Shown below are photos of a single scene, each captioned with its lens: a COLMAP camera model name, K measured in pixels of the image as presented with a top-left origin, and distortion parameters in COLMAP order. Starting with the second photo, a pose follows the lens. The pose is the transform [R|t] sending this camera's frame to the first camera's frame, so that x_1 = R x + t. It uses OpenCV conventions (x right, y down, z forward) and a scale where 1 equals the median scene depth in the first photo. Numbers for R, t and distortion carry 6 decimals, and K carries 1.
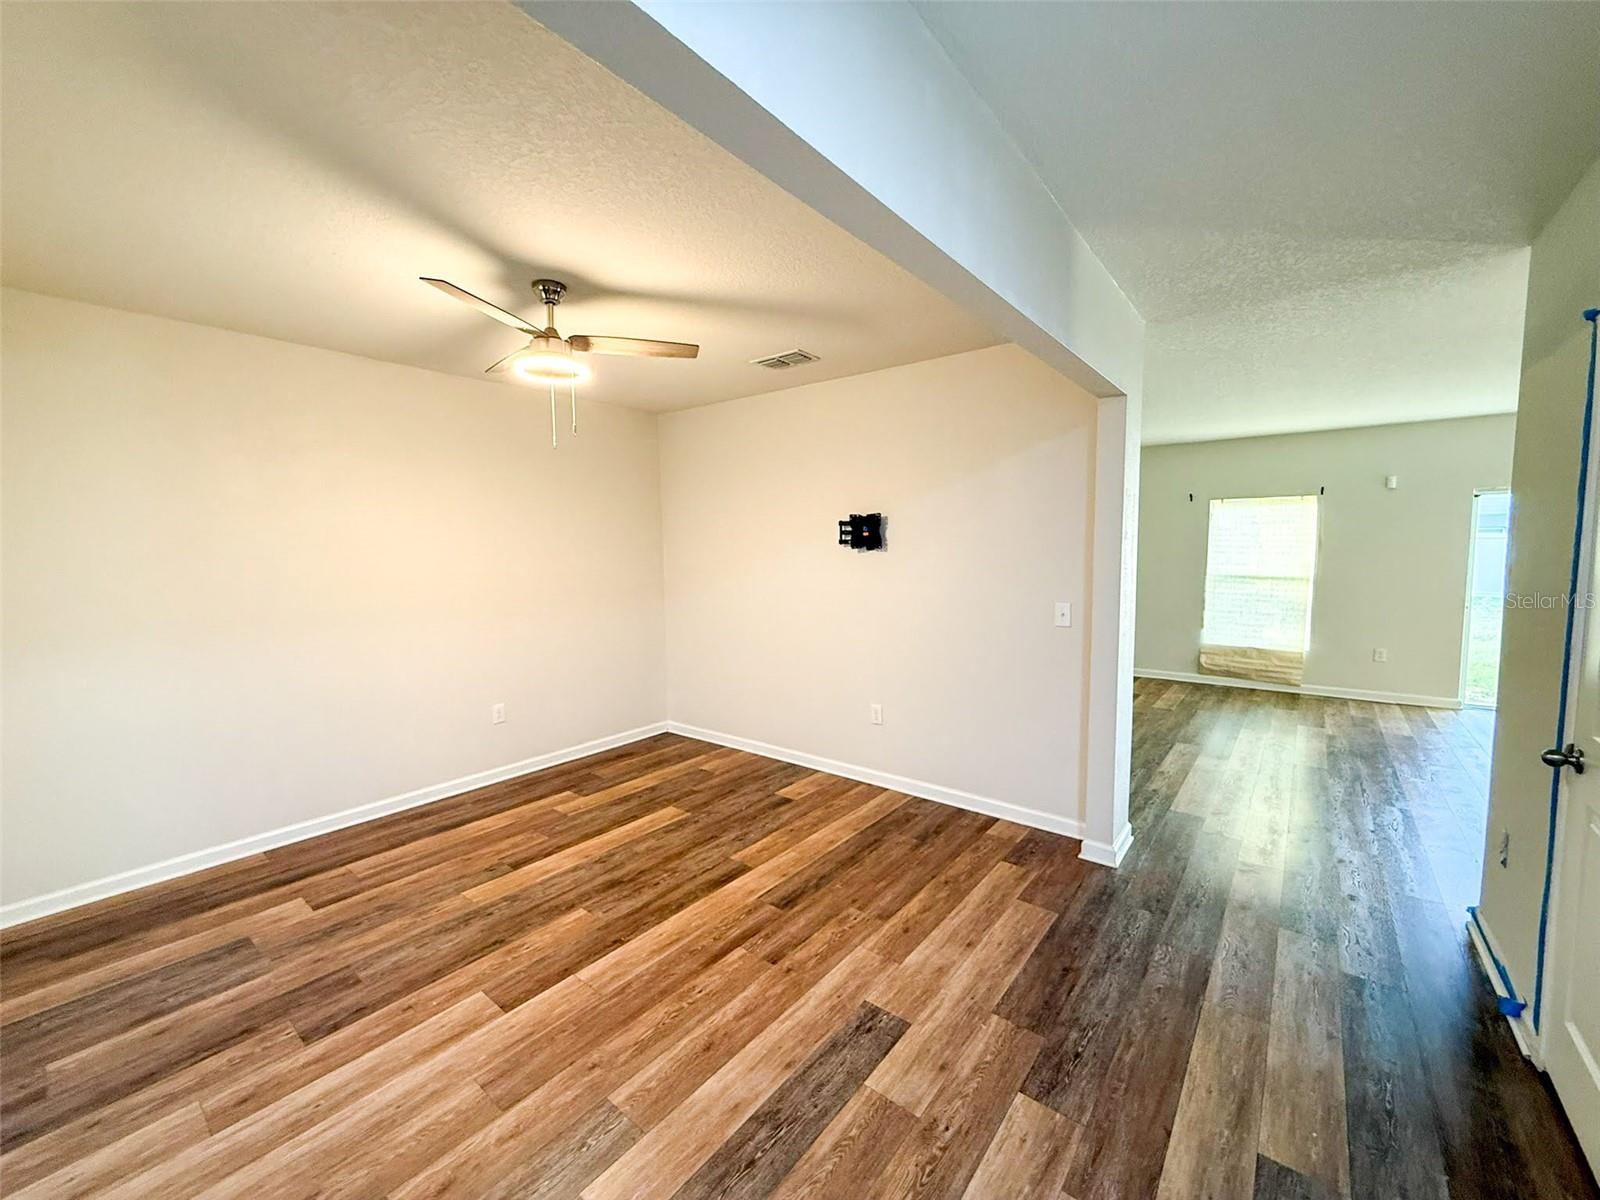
lens RADIAL K [[642.1, 0, 796.2], [0, 642.1, 601.6], [0, 0, 1]] dist [-0.000136, 0.000402]
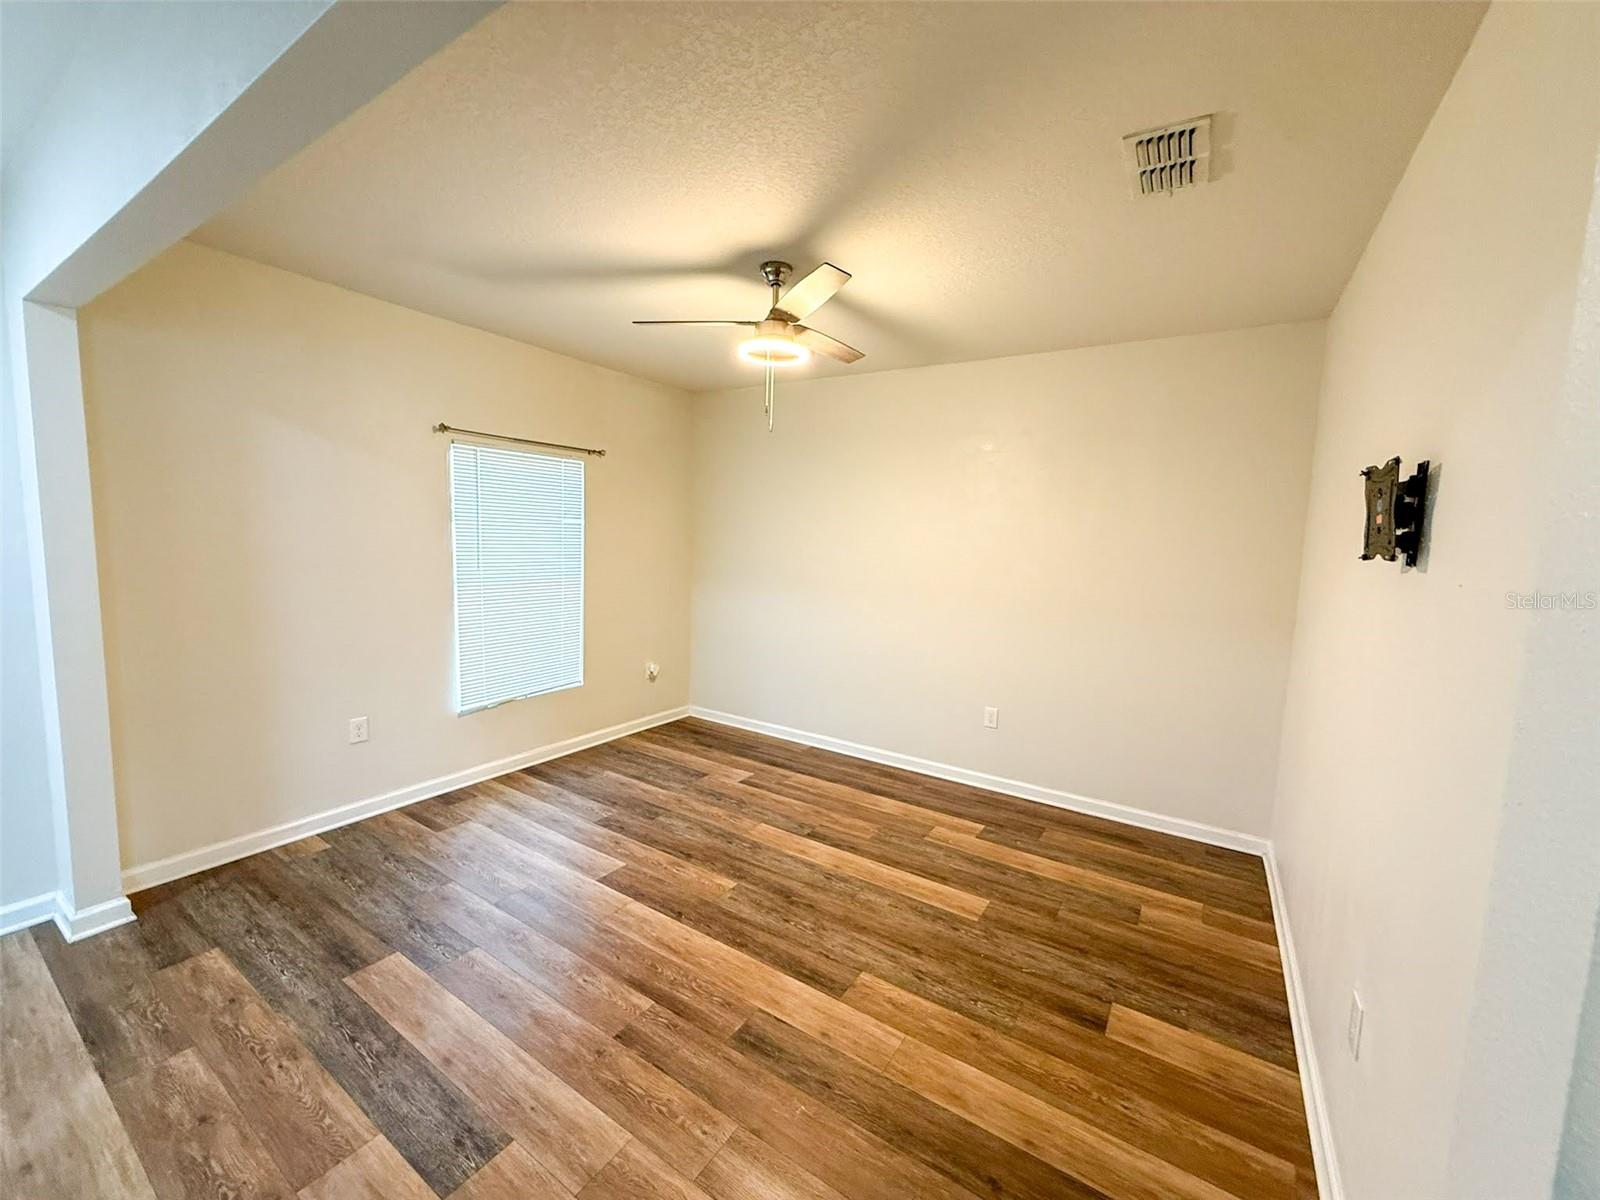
lens RADIAL K [[642.1, 0, 795.2], [0, 642.1, 601.2], [0, 0, 1]] dist [-0.000136, 0.000402]
pose [[0.089334, 0.116360, -0.989181, 0.621819], [-0.121418, 0.987017, 0.105140, -0.082058], [0.988573, 0.110712, 0.102303, 0.922475]]
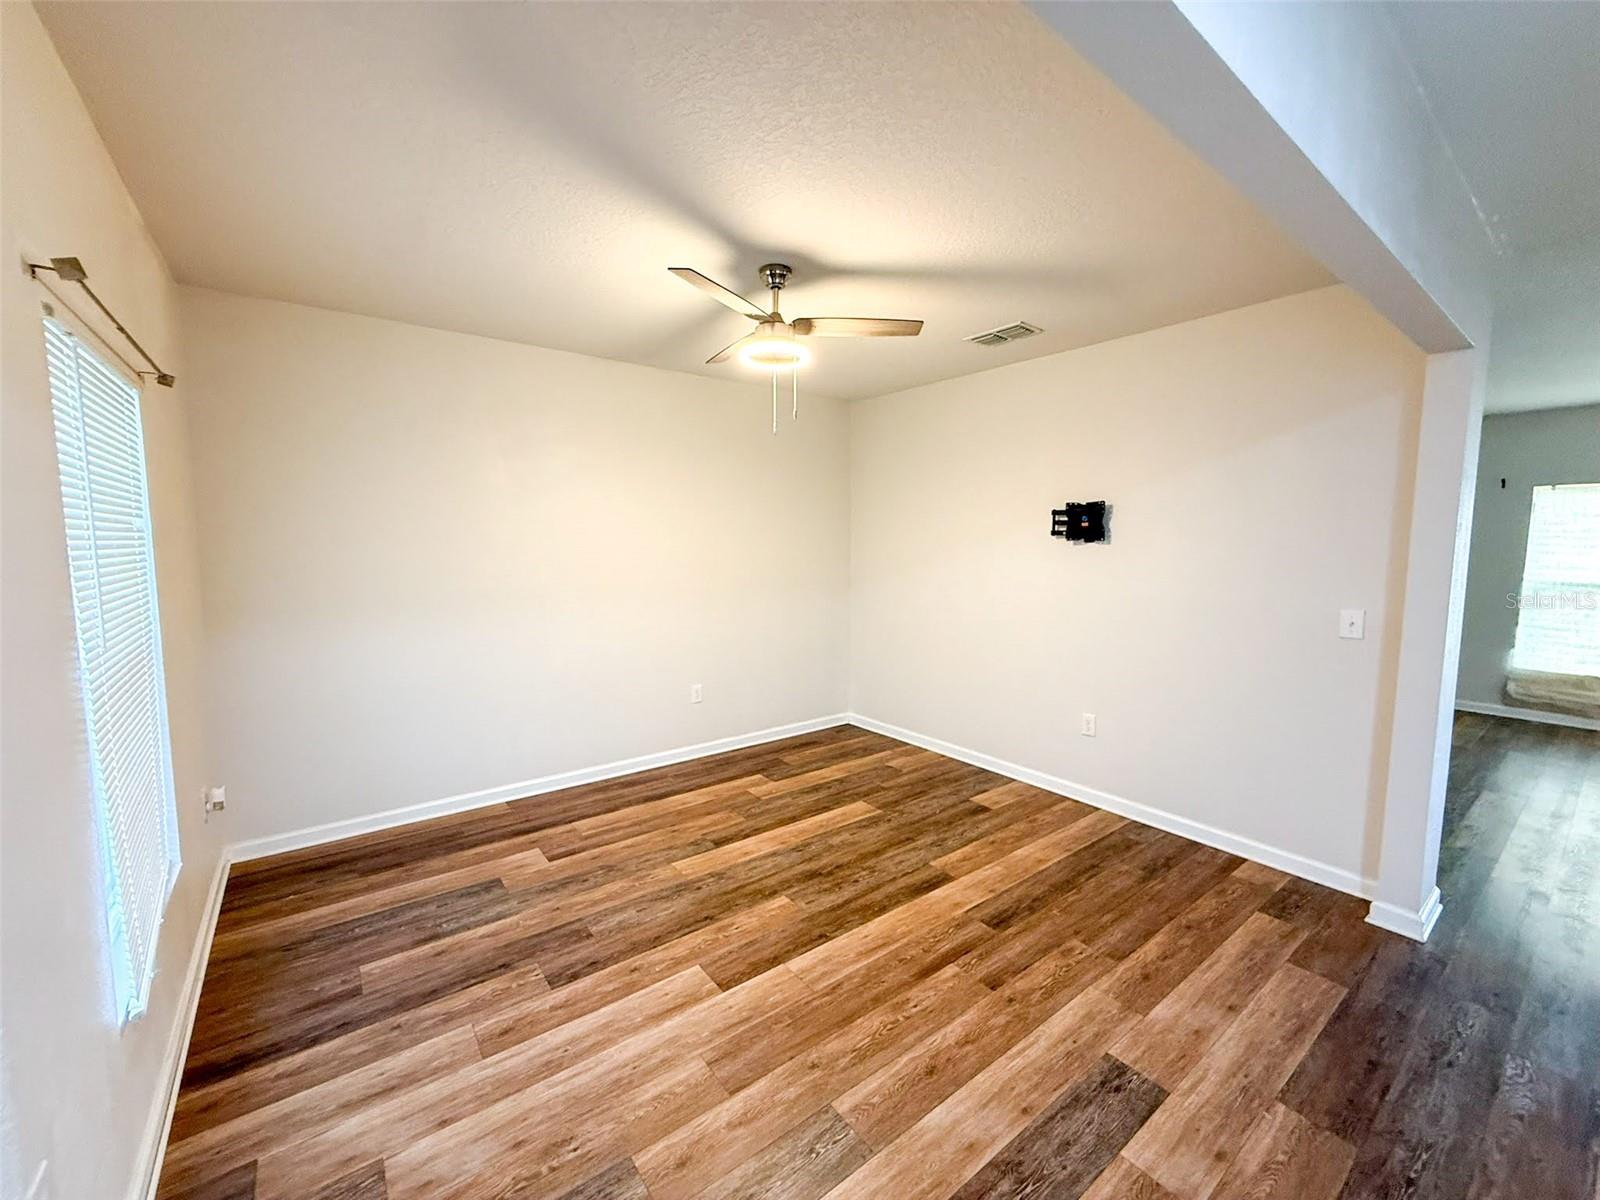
lens RADIAL K [[642.1, 0, 795.3], [0, 642.1, 601.4], [0, 0, 1]] dist [-0.000136, 0.000402]
pose [[0.969623, 0.037015, -0.241786, -0.091552], [-0.034456, 0.999297, 0.014802, 0.004861], [0.242164, -0.006021, 0.970217, 0.037573]]
